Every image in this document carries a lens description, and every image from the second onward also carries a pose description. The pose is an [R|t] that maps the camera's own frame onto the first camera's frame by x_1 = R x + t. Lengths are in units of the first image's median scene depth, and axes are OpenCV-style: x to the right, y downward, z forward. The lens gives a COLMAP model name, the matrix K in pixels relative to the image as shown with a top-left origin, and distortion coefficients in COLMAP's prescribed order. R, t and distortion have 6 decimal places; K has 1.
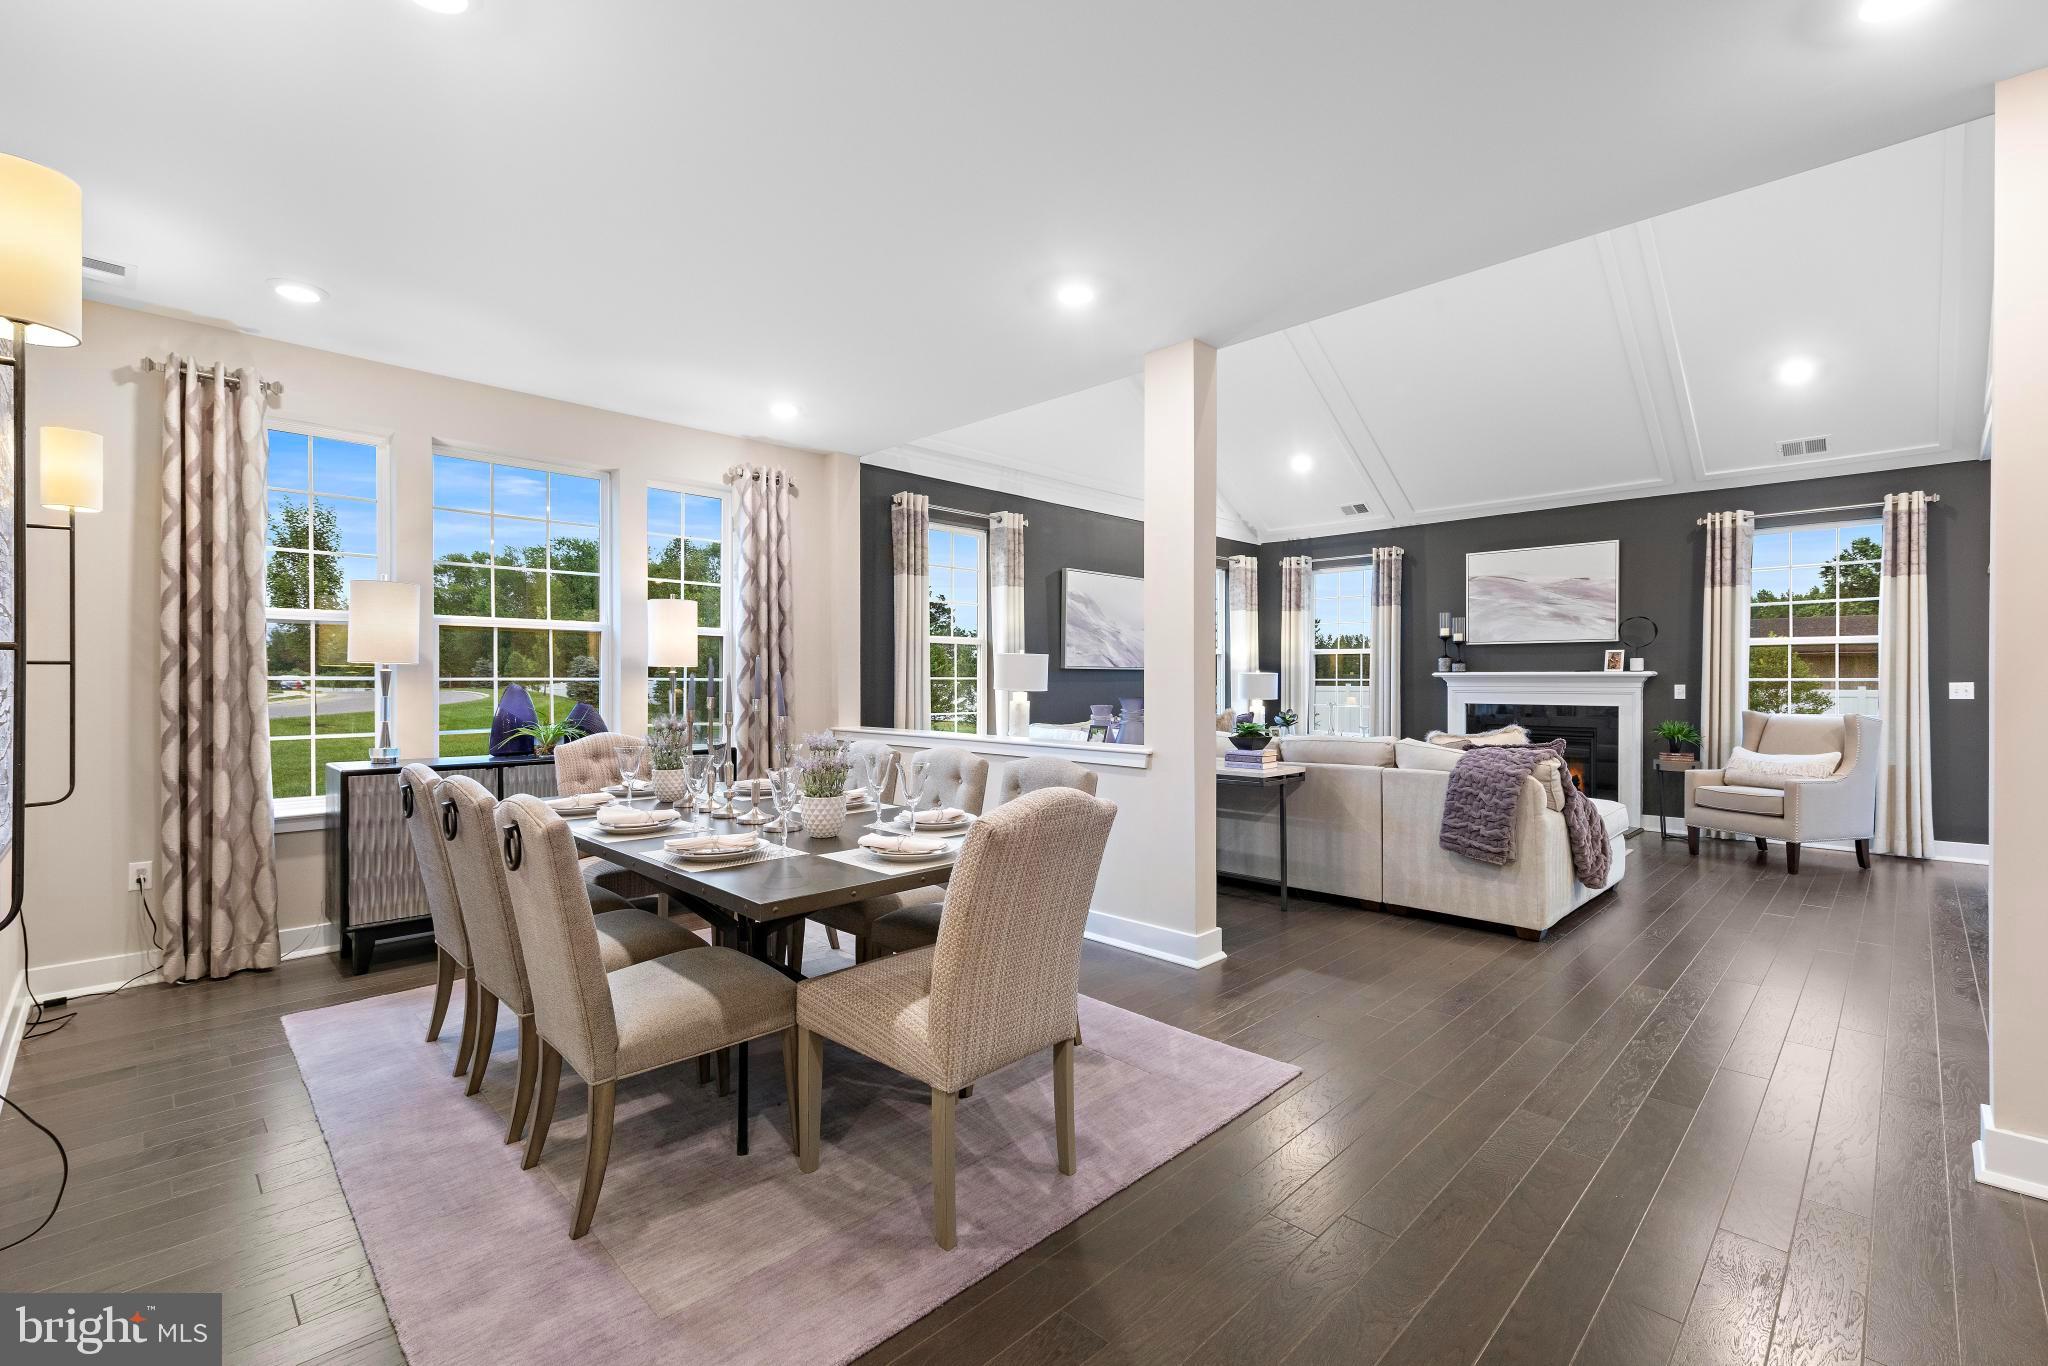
lens RADIAL K [[893.9, 0, 1024.0], [0, 893.9, 683.0], [0, 0, 1]] dist [-0.001264, -0.000576]
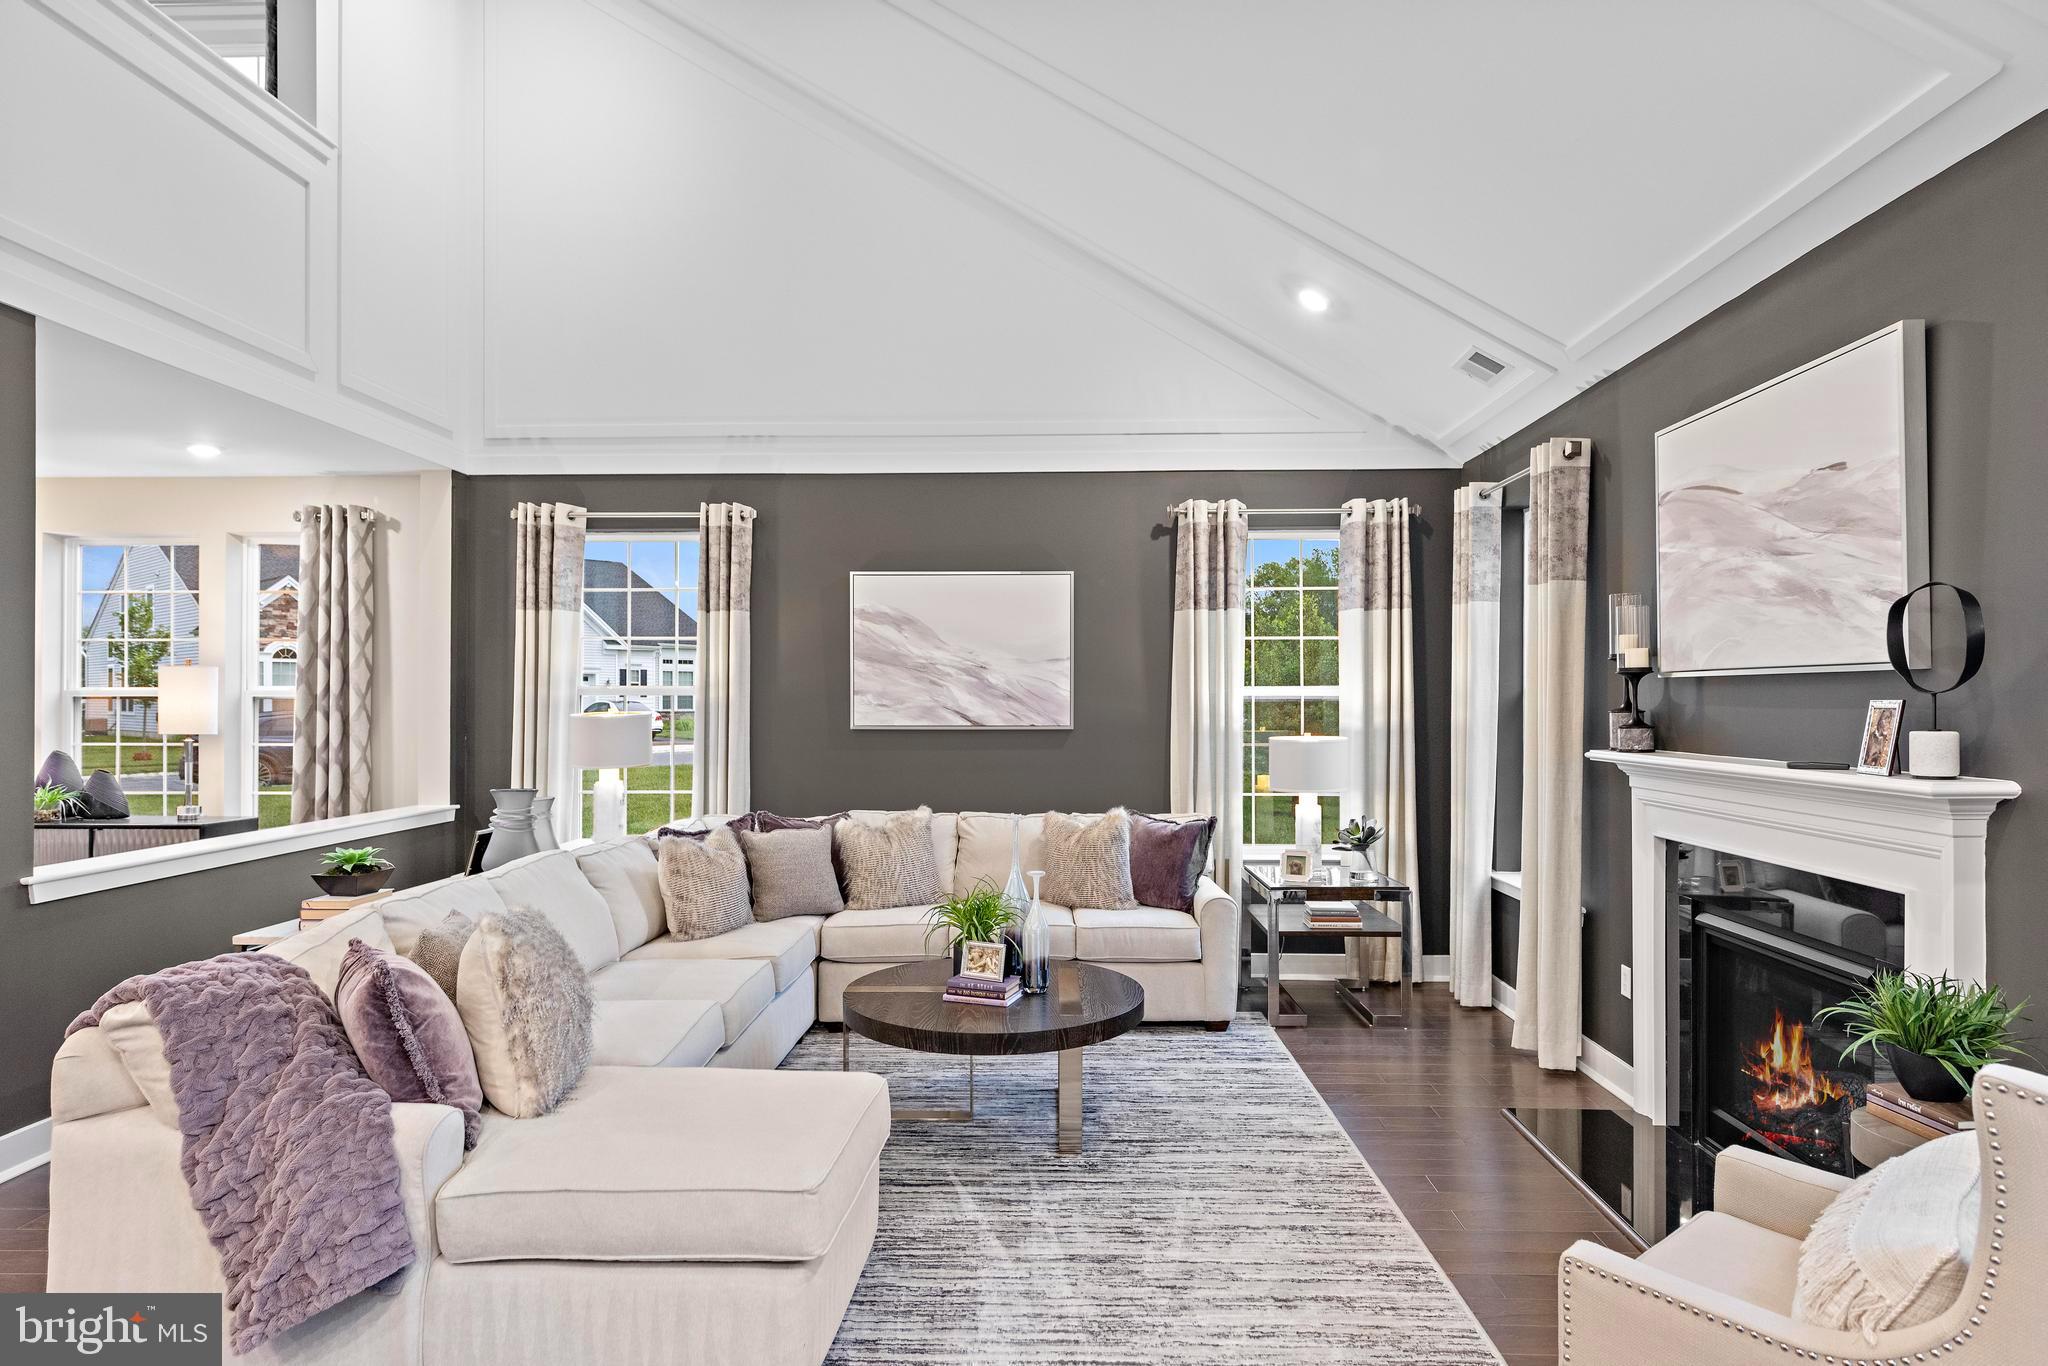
lens RADIAL K [[1160.0, 0, 1030.3], [0, 1160.0, 697.8], [0, 0, 1]] dist [-0.001129, 0.000329]
pose [[0.679597, -0.001858, -0.733583, 1.148129], [-0.003562, 0.999977, -0.005832, -0.052886], [0.733577, 0.006576, 0.679575, 0.823552]]
